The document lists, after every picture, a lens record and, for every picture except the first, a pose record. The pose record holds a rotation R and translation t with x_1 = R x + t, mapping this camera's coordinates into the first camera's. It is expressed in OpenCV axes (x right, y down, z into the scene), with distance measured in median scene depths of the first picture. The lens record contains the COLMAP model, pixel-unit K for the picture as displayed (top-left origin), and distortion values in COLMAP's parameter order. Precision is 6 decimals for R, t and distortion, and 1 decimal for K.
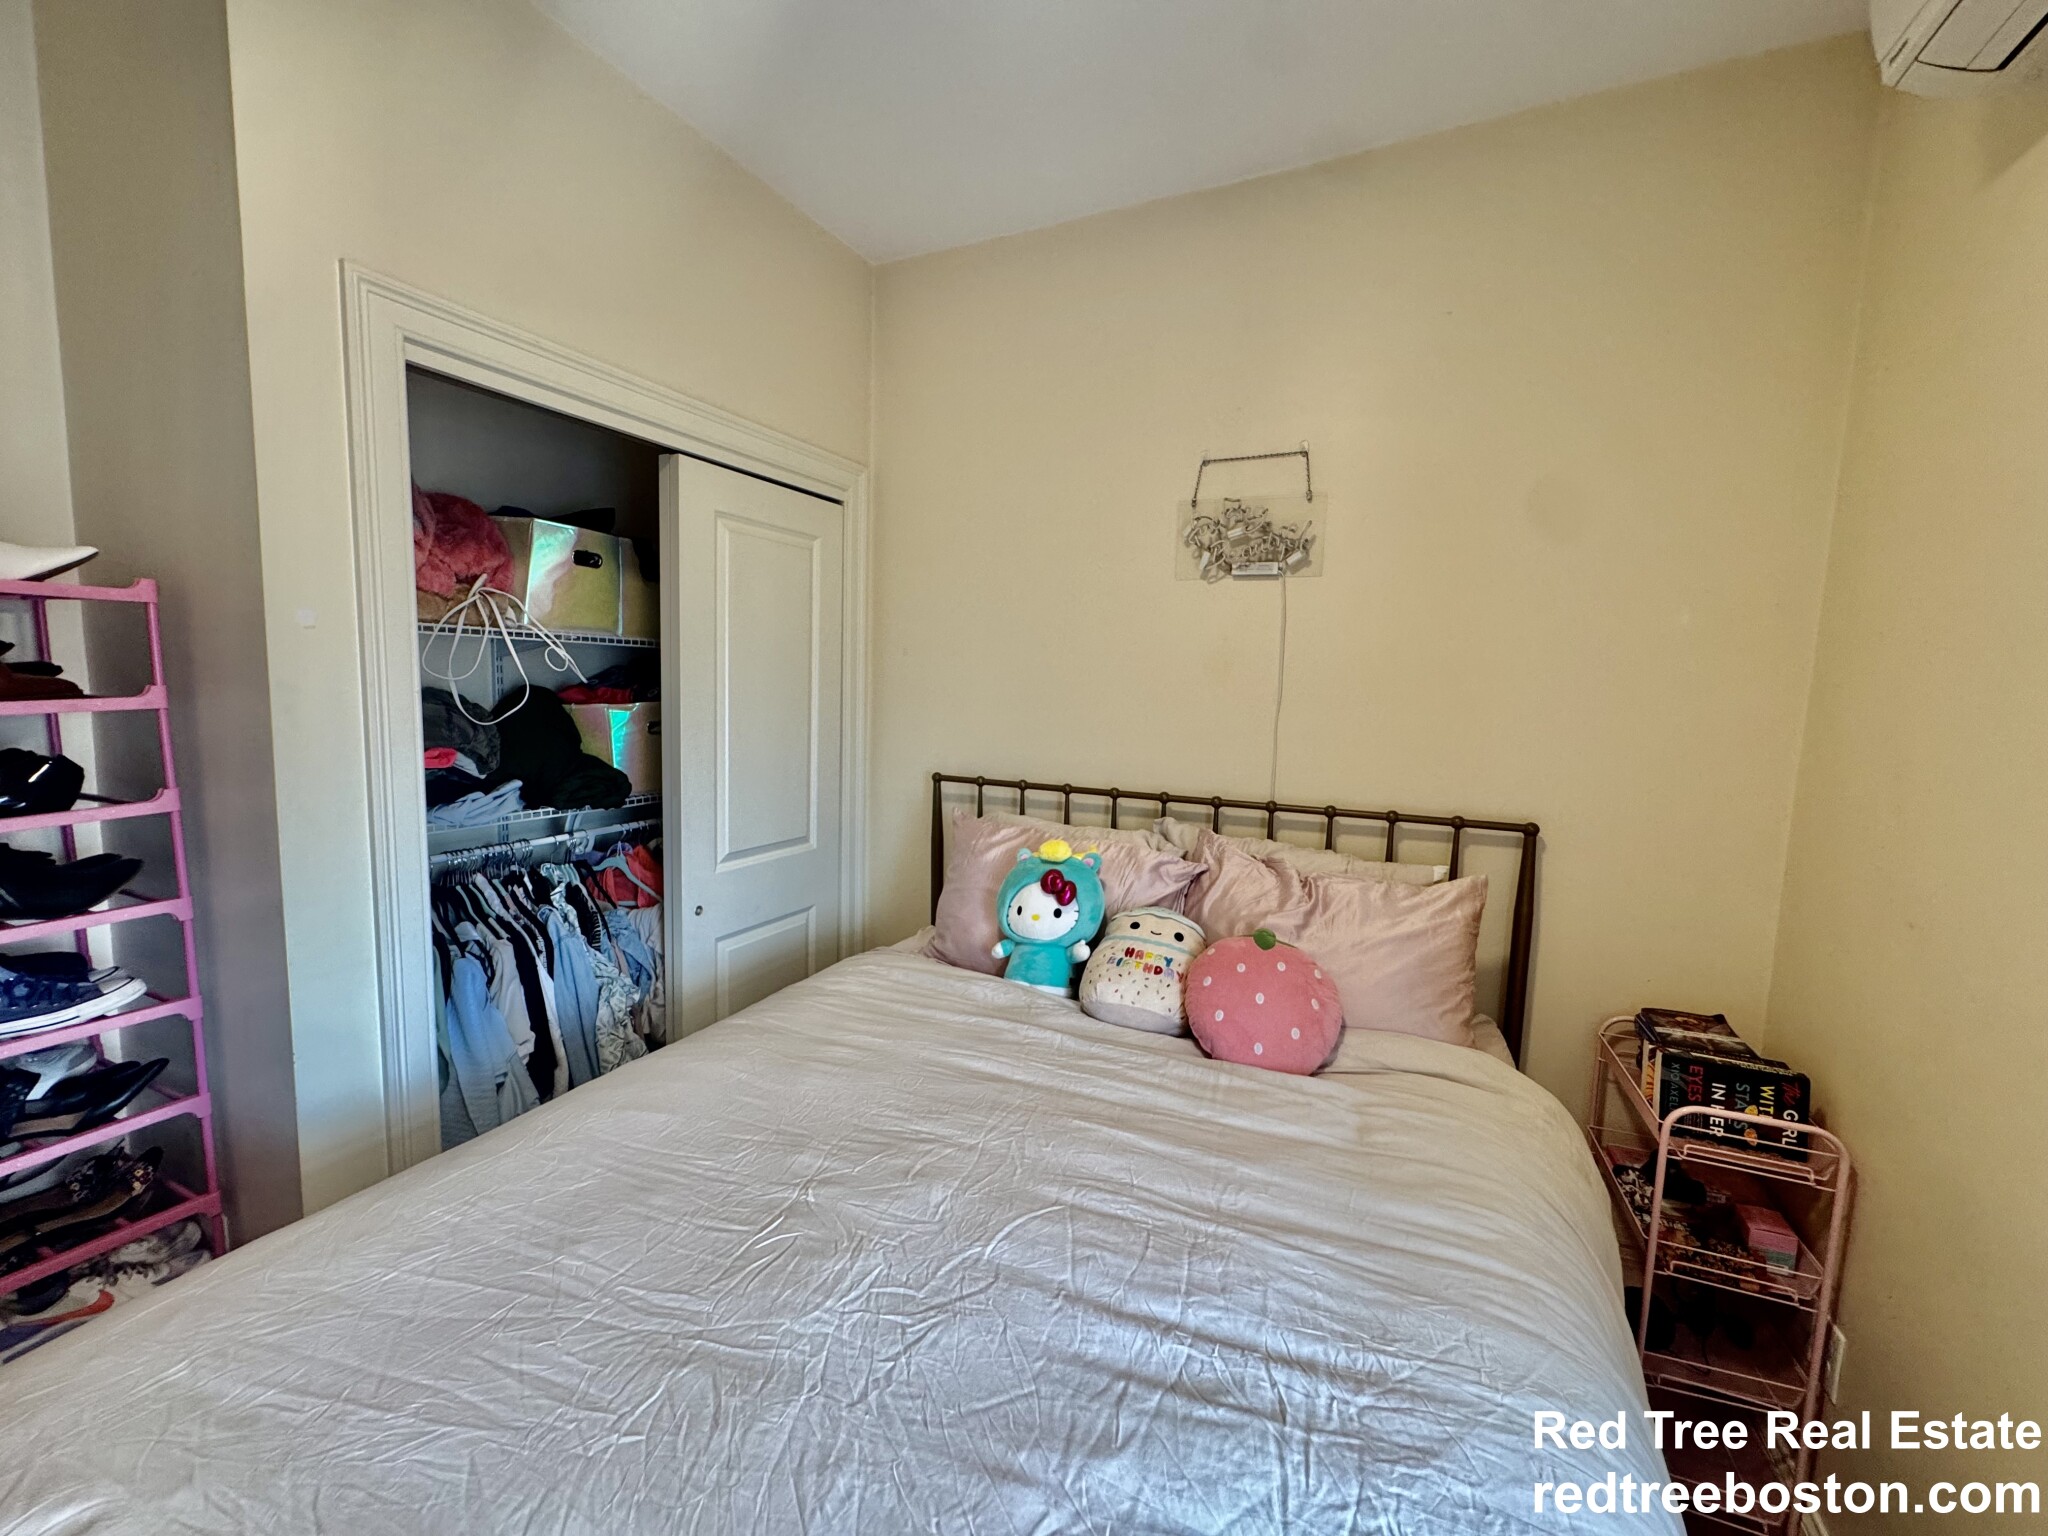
lens RADIAL K [[824.6, 0, 1024.0], [0, 824.6, 768.0], [0, 0, 1]] dist [0.000070, 0.000335]
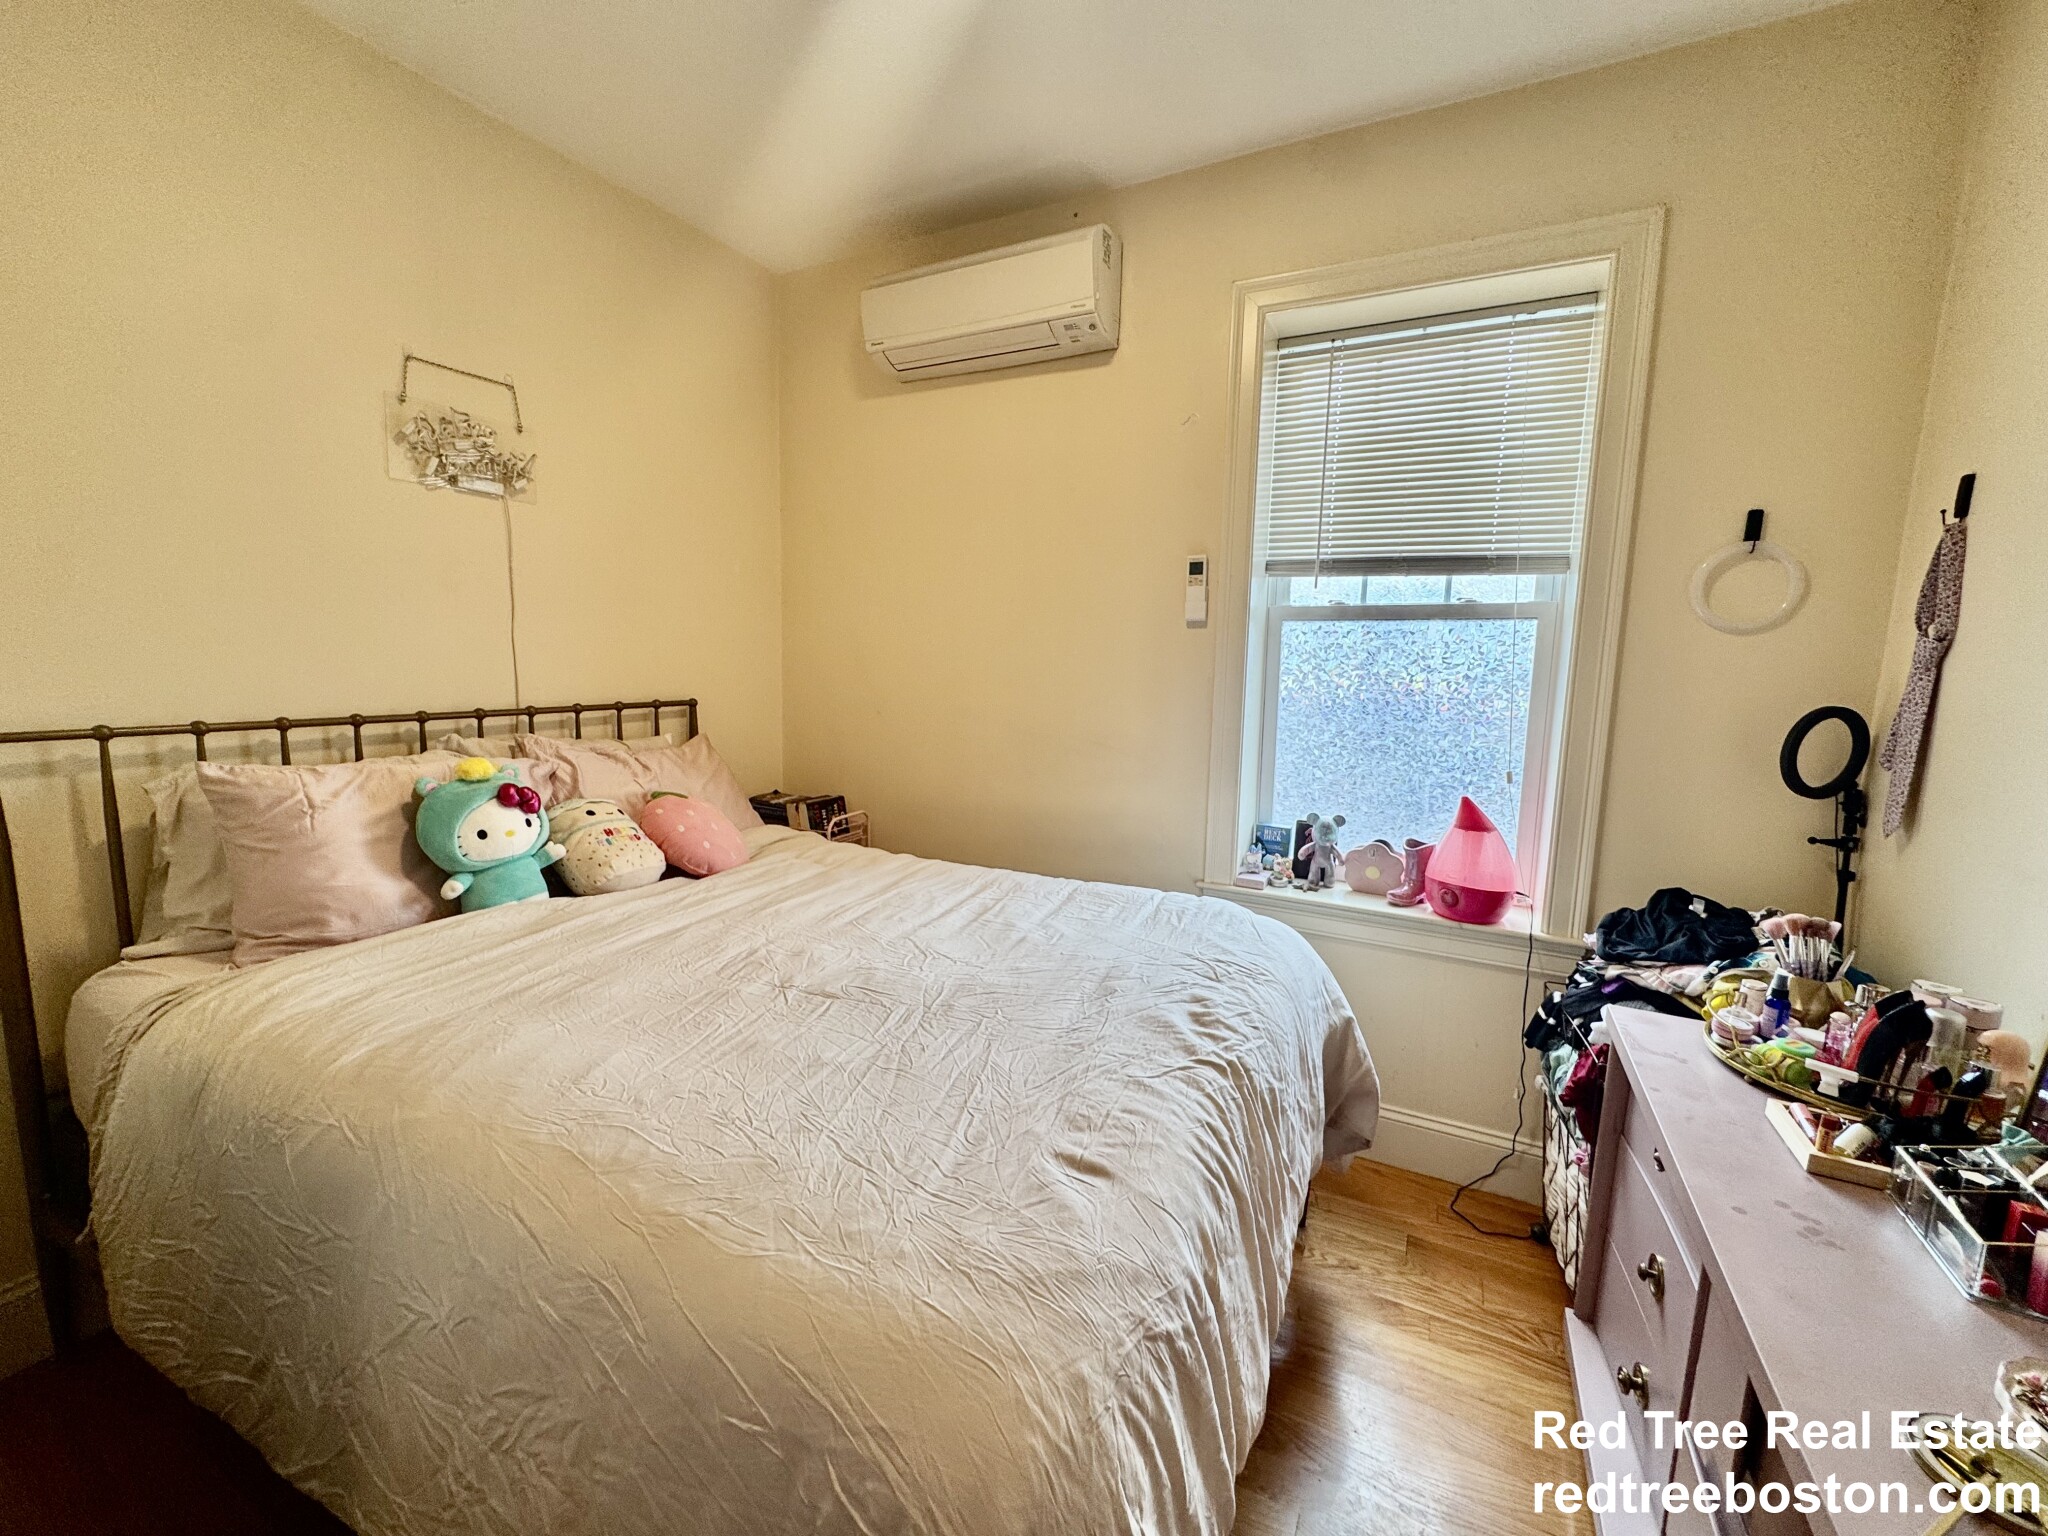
lens RADIAL K [[824.6, 0, 1024.0], [0, 824.6, 768.0], [0, 0, 1]] dist [0.000070, 0.000335]
pose [[0.028535, -0.165274, 0.985835, -1.040114], [0.085582, 0.983019, 0.162325, -0.001110], [-0.995922, 0.079738, 0.042195, 0.395886]]
